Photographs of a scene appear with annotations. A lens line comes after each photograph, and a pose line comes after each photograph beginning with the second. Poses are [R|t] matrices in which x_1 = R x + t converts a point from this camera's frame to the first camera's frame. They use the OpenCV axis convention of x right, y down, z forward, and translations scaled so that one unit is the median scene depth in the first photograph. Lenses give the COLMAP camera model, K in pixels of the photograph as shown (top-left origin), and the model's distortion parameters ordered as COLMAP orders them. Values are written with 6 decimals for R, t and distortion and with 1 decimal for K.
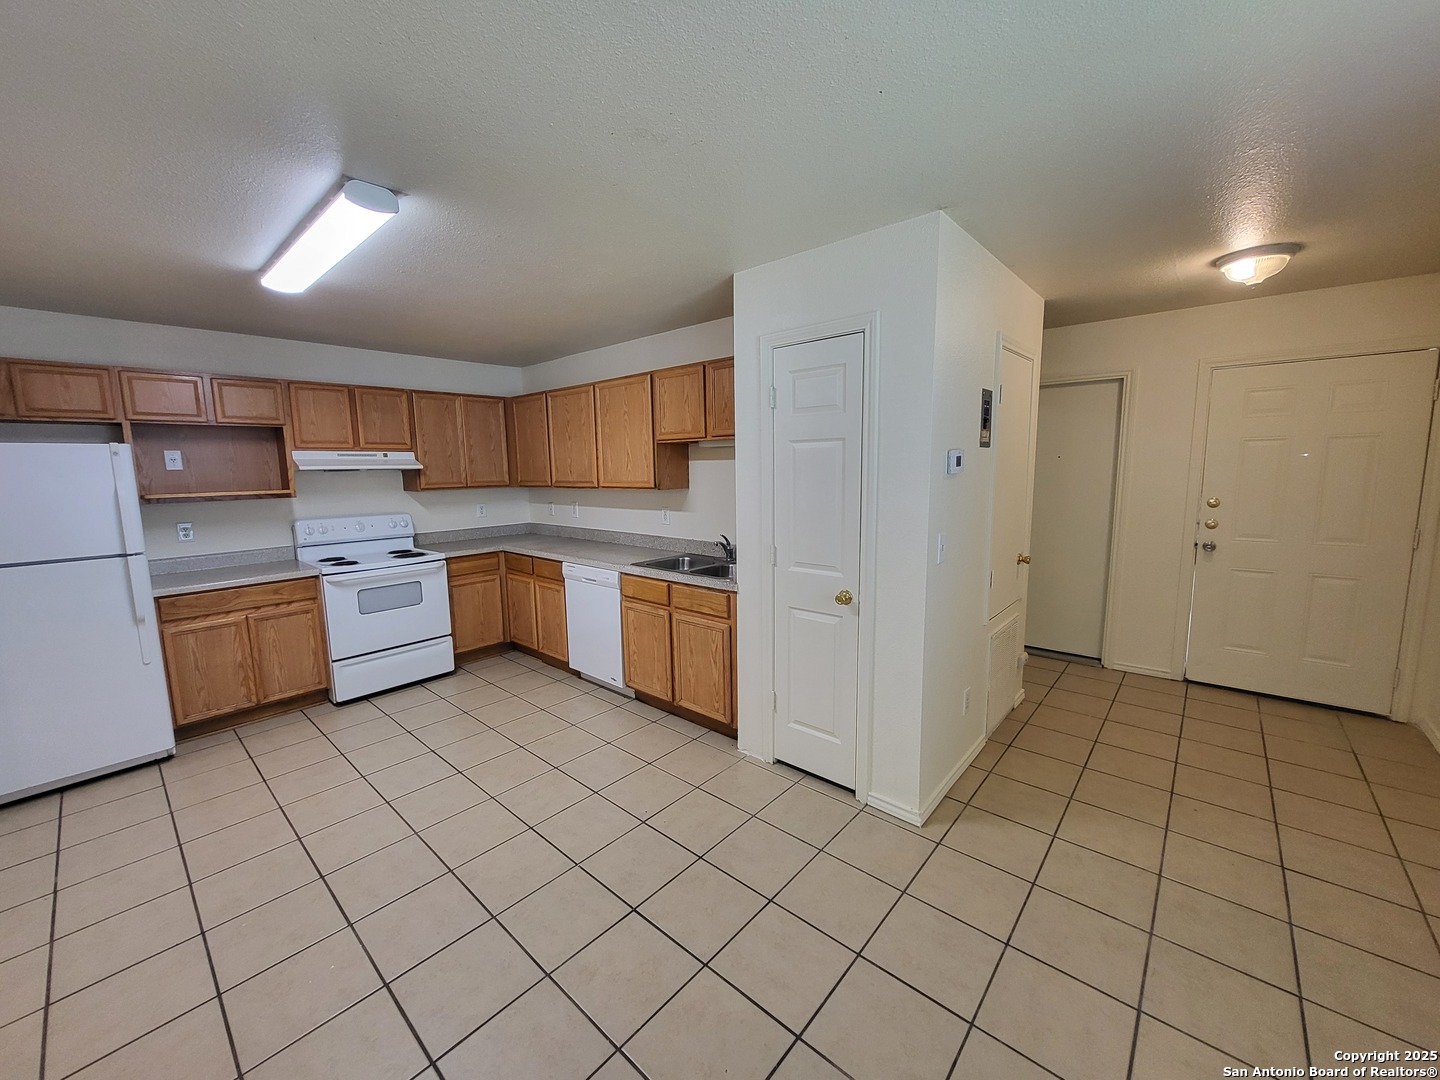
lens RADIAL K [[565.5, 0, 712.5], [0, 565.5, 540.3], [0, 0, 1]] dist [0.000490, -0.000553]
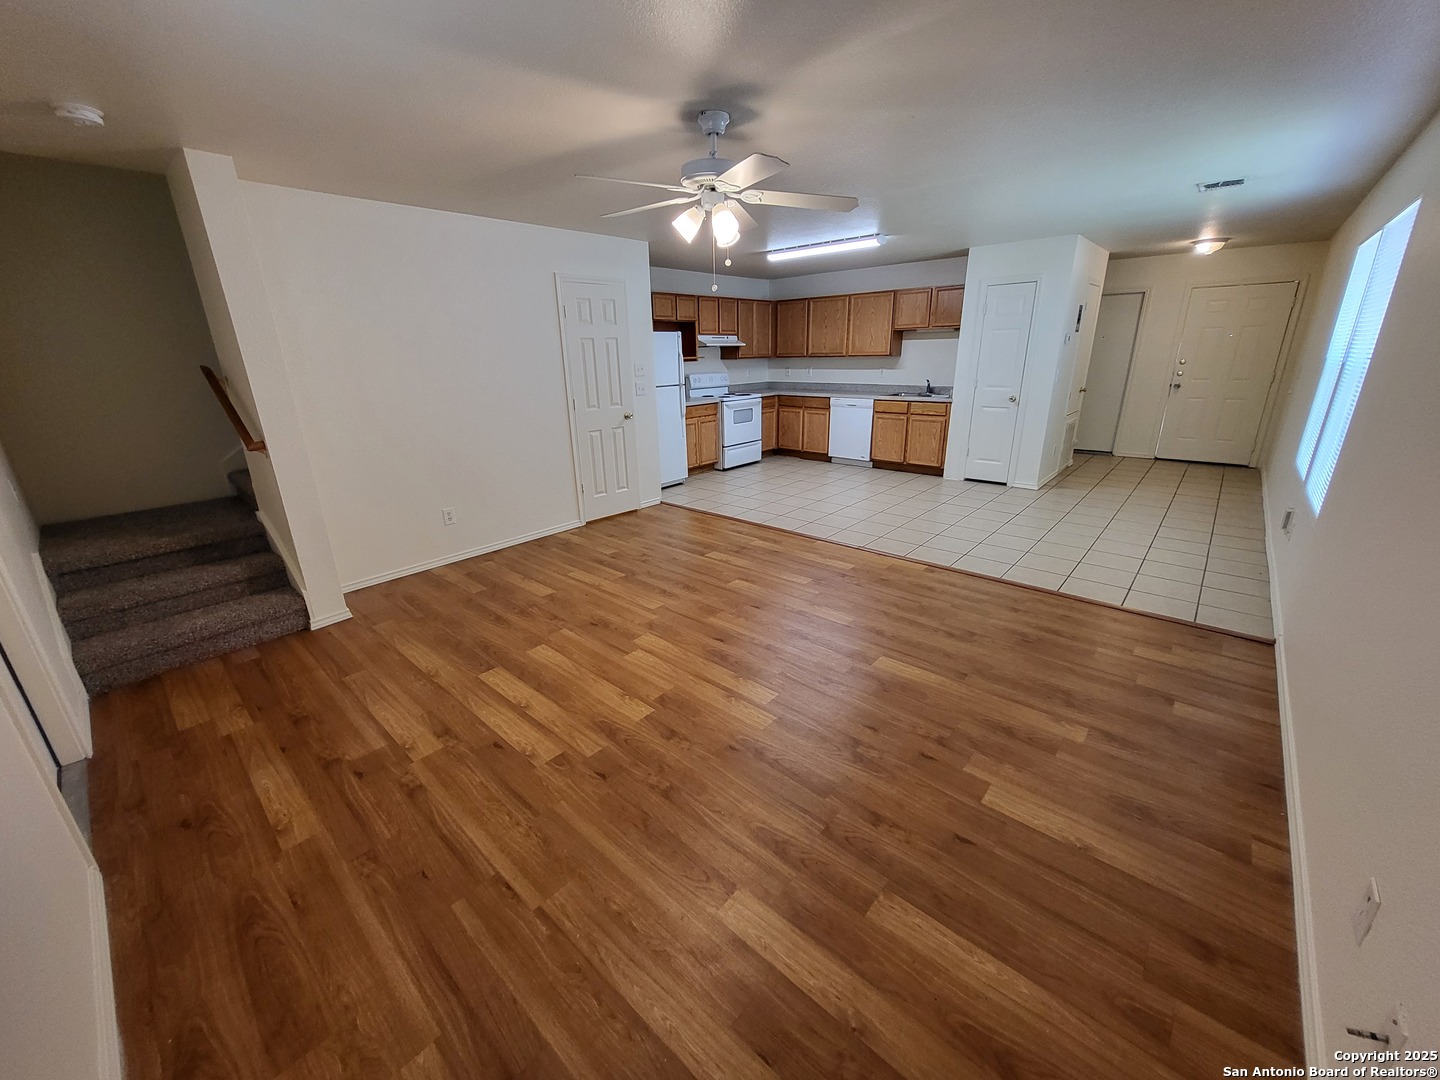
lens RADIAL K [[565.5, 0, 712.5], [0, 565.5, 540.3], [0, 0, 1]] dist [0.000490, -0.000553]
pose [[0.999993, -0.003774, 0.000272, -0.696916], [0.003653, 0.981675, 0.190526, 0.152801], [-0.000986, -0.190523, 0.981682, -0.975088]]
